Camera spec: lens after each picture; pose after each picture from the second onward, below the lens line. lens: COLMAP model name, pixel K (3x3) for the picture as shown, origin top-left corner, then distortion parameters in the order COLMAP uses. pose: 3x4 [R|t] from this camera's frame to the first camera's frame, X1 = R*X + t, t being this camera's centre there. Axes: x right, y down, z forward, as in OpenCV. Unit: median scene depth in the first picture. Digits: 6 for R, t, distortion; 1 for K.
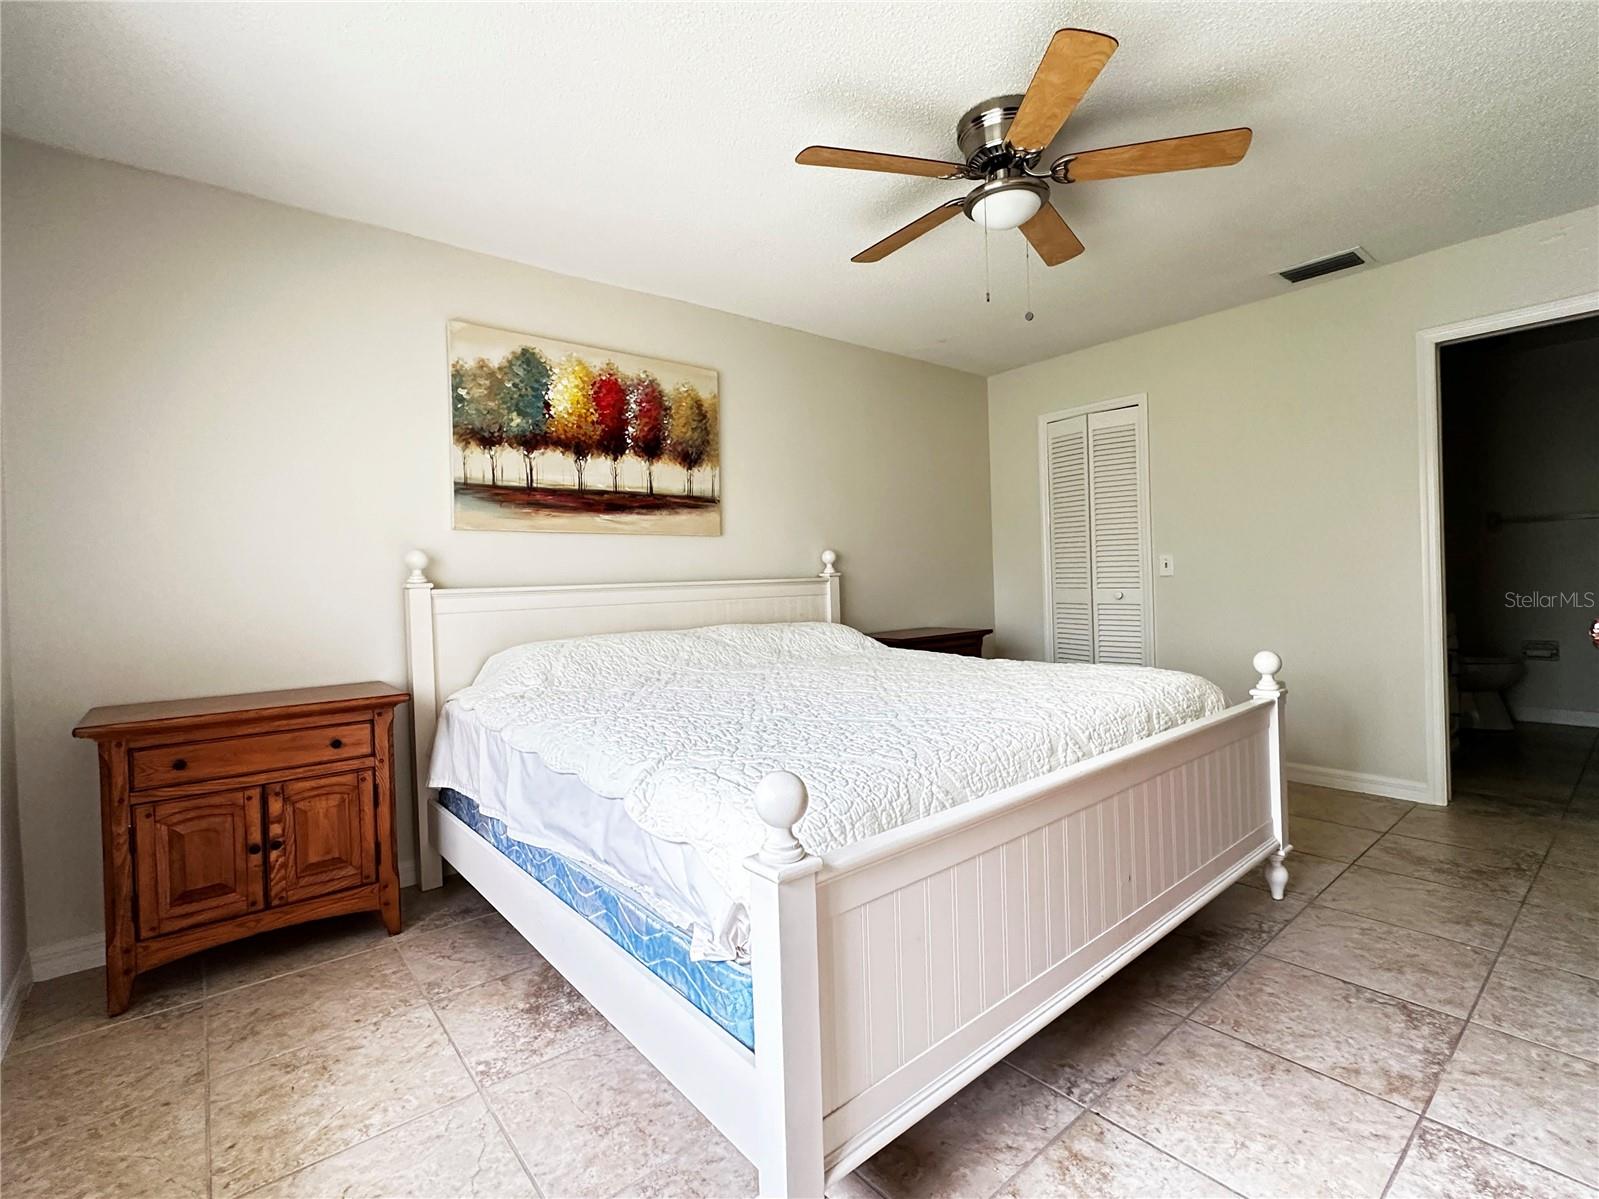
lens RADIAL K [[726.2, 0, 799.5], [0, 726.2, 599.5], [0, 0, 1]] dist [-0.001114, -0.000263]
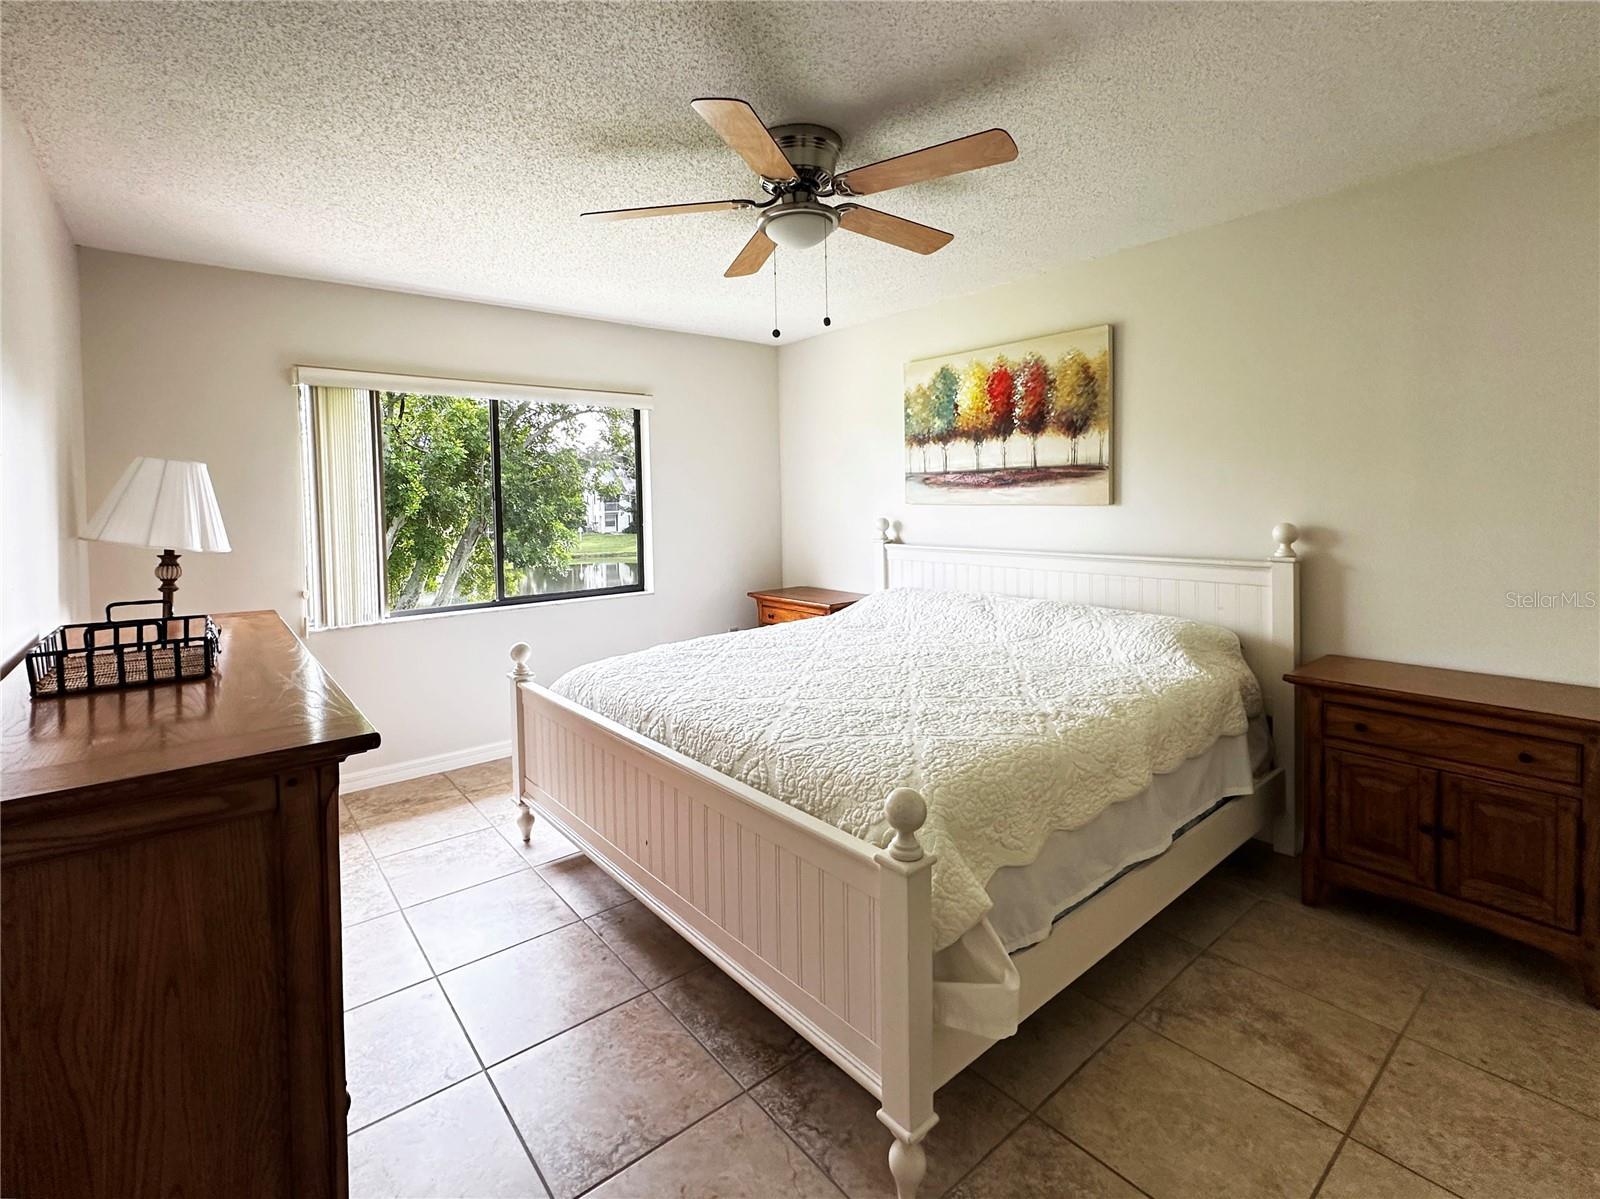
lens RADIAL K [[737.3, 0, 783.2], [0, 737.3, 516.1], [0, 0, 1]] dist [0.001434, 0.000152]
pose [[-0.003935, 0.058267, -0.998293, 0.936746], [-0.007427, 0.998272, 0.058295, -0.143041], [0.999965, 0.007643, -0.003495, 0.680015]]
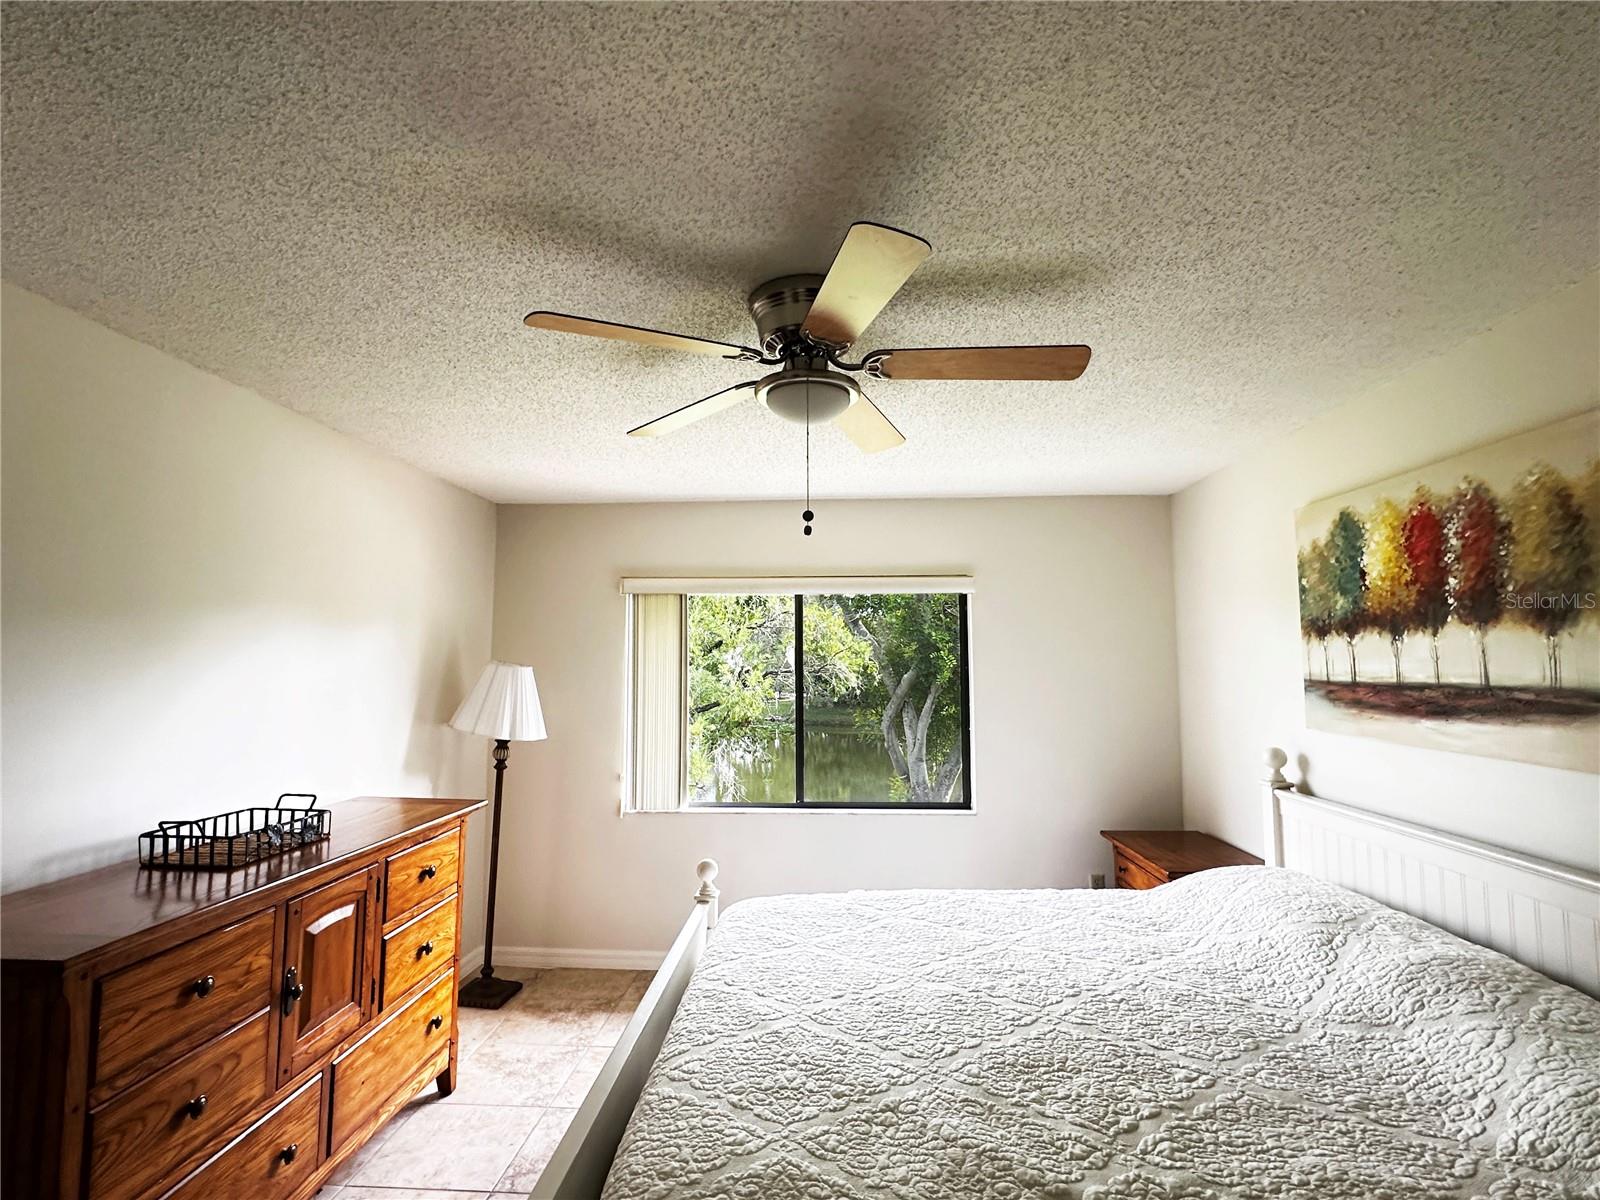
lens RADIAL K [[803.0, 0, 799.9], [0, 803.0, 604.1], [0, 0, 1]] dist [-0.000448, 0.000129]
pose [[-0.673255, -0.023265, -0.739044, 0.659010], [0.002291, 0.999434, -0.033548, -0.202929], [0.739407, -0.024280, -0.672821, 1.096912]]
